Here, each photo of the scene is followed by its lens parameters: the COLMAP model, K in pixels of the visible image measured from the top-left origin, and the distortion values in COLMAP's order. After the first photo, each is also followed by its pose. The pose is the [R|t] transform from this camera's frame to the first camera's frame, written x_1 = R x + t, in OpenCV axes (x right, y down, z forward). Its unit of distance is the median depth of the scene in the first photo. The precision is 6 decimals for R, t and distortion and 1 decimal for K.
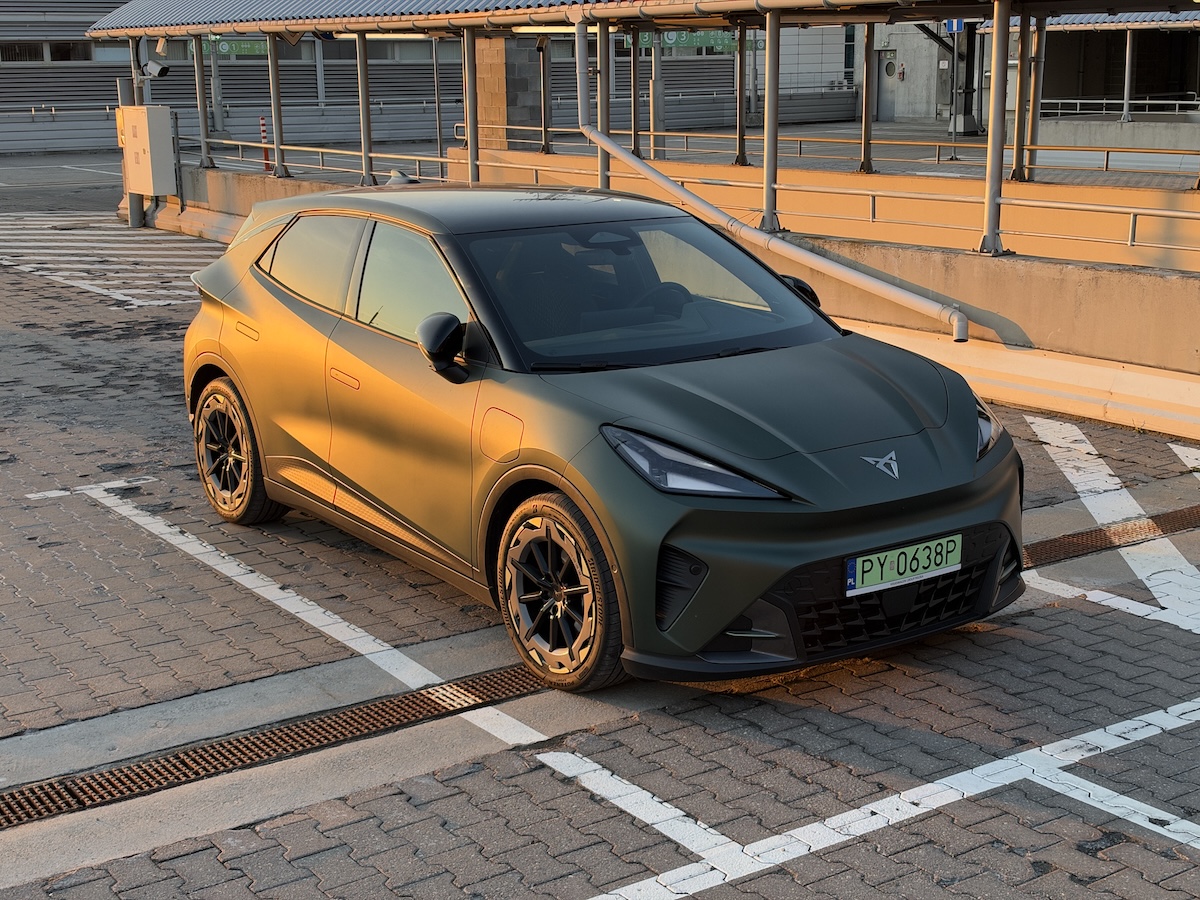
lens RADIAL K [[1729.3, 0, 600.0], [0, 1729.3, 450.0], [0, 0, 1]] dist [0.095573, -0.152189]
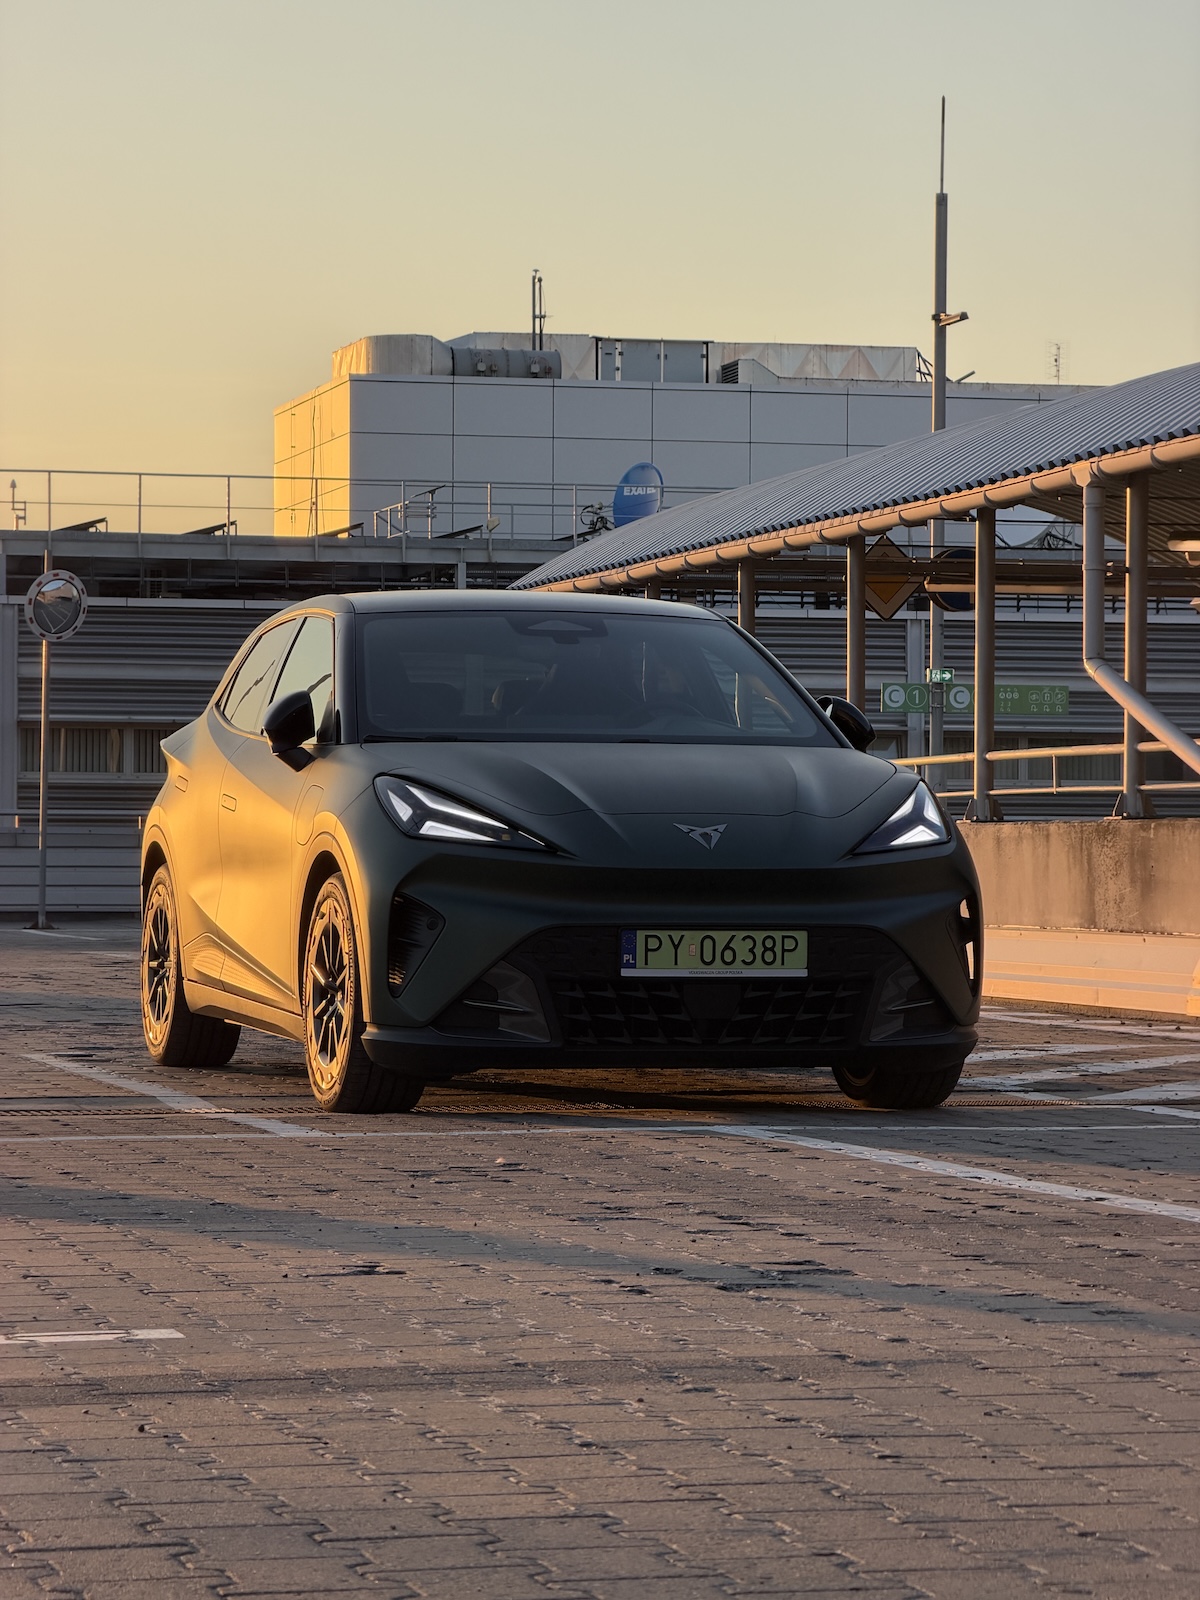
lens RADIAL K [[4844.6, 0, 600.0], [0, 4844.6, 800.0], [0, 0, 1]] dist [0.318936, 2.080707]
pose [[0.935879, 0.014131, -0.352039, 0.915247], [-0.095804, 0.971752, -0.215682, 0.486610], [0.339047, 0.235579, 0.910796, -1.100280]]
